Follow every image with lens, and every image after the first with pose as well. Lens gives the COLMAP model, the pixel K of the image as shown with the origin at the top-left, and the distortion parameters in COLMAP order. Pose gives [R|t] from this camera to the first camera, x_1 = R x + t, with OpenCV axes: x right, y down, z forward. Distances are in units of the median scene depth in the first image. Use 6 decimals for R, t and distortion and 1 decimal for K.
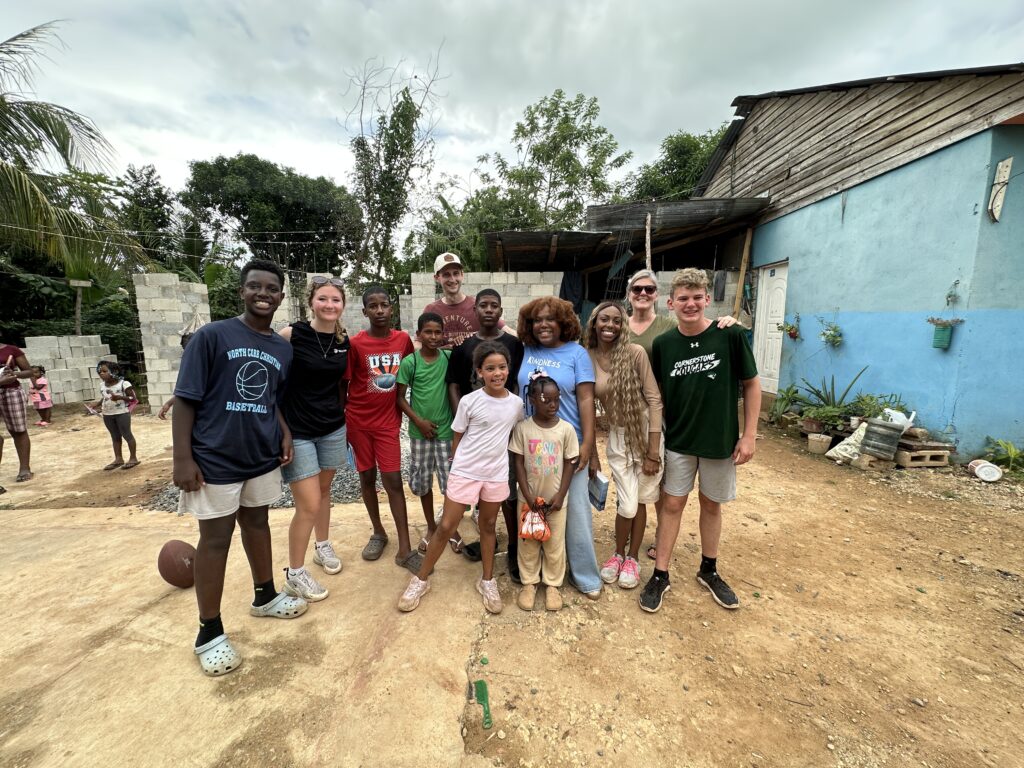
lens RADIAL K [[403.9, 0, 512.0], [0, 403.9, 384.0], [0, 0, 1]] dist [0.001107, 0.000187]
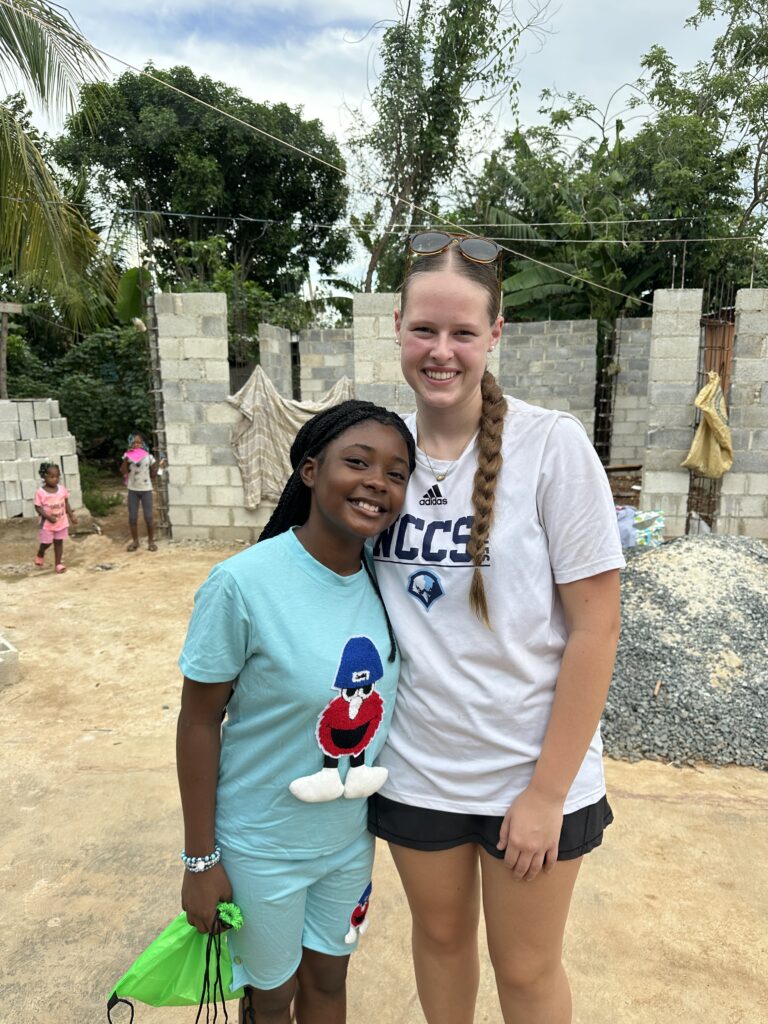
lens RADIAL K [[722.5, 0, 384.0], [0, 722.5, 512.0], [0, 0, 1]] dist [0.006544, 0.004489]
pose [[0.993890, 0.028808, -0.106551, -0.241678], [-0.023294, 0.998342, 0.052638, -0.013140], [0.107891, -0.049834, 0.992913, 0.004738]]
